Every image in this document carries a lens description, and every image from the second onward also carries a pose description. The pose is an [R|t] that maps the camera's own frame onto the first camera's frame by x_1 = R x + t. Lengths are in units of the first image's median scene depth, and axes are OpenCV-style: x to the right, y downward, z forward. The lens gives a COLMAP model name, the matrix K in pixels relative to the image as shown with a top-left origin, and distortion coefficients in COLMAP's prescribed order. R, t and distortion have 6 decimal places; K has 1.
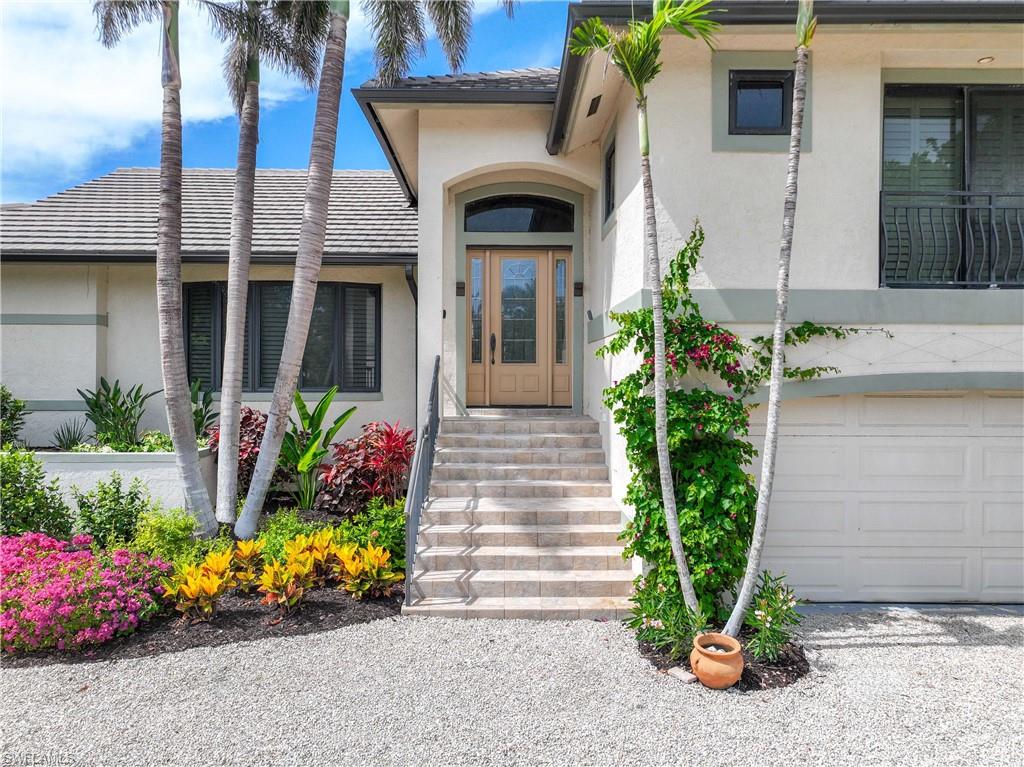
lens RADIAL K [[722.8, 0, 508.7], [0, 722.8, 382.2], [0, 0, 1]] dist [-0.002809, 0.016059]
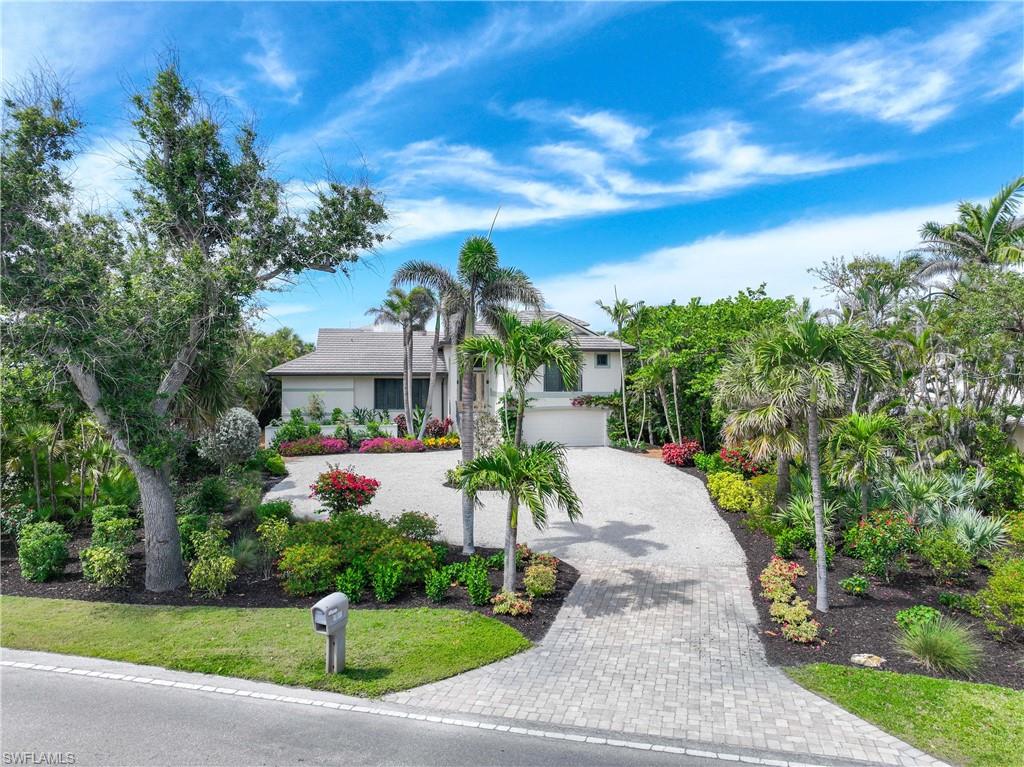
lens RADIAL K [[722.8, 0, 511.5], [0, 722.8, 381.2], [0, 0, 1]] dist [-0.002809, 0.016059]
pose [[0.982171, -0.006171, 0.187889, -0.641631], [0.006149, 0.999981, 0.000698, -0.170195], [-0.187890, 0.000470, 0.982190, -3.595383]]
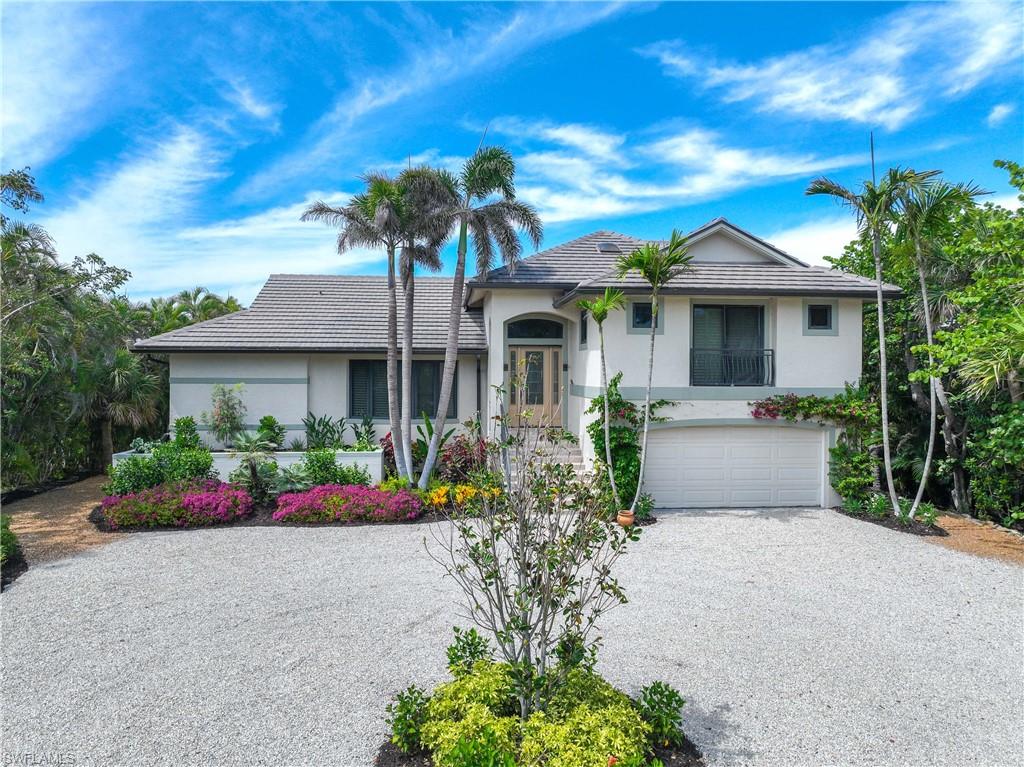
lens RADIAL K [[722.8, 0, 511.5], [0, 722.8, 391.6], [0, 0, 1]] dist [-0.002809, 0.016059]
pose [[0.996773, -0.003156, 0.080216, -0.263504], [0.001685, 0.999829, 0.018396, -0.124533], [-0.080260, -0.018202, 0.996608, -1.209241]]
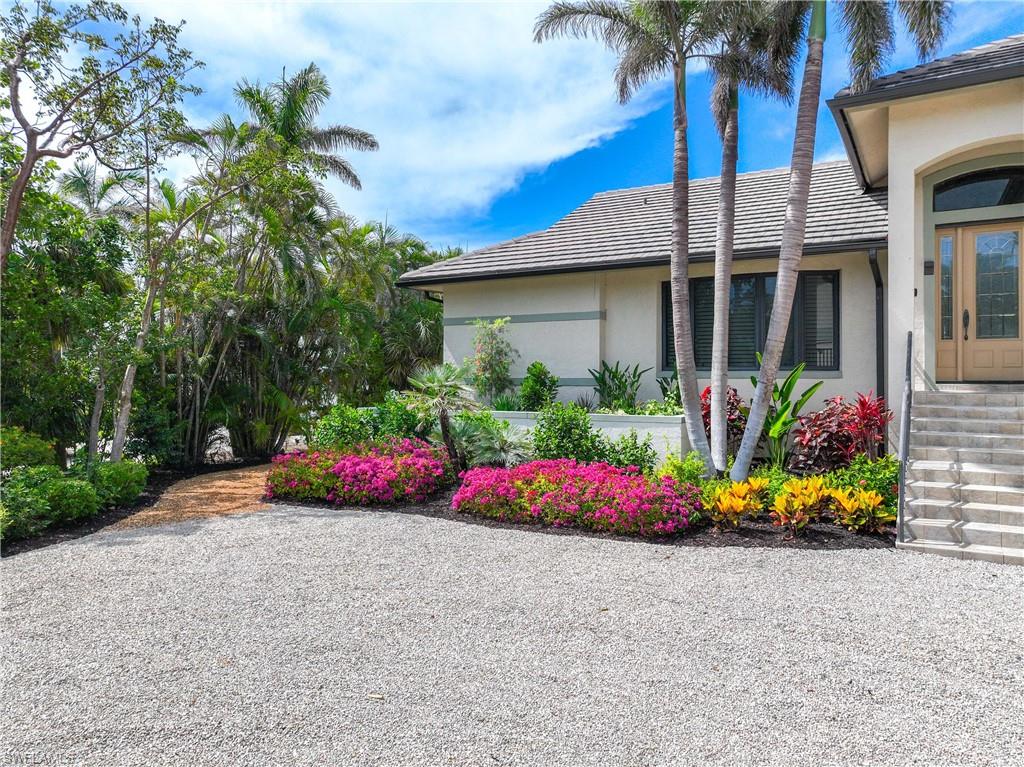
lens RADIAL K [[722.8, 0, 517.0], [0, 722.8, 372.9], [0, 0, 1]] dist [-0.002809, 0.016059]
pose [[0.860420, -0.006331, -0.509547, -0.060534], [0.002049, 0.999958, -0.008965, 0.037038], [0.509582, 0.006670, 0.860396, -0.242840]]
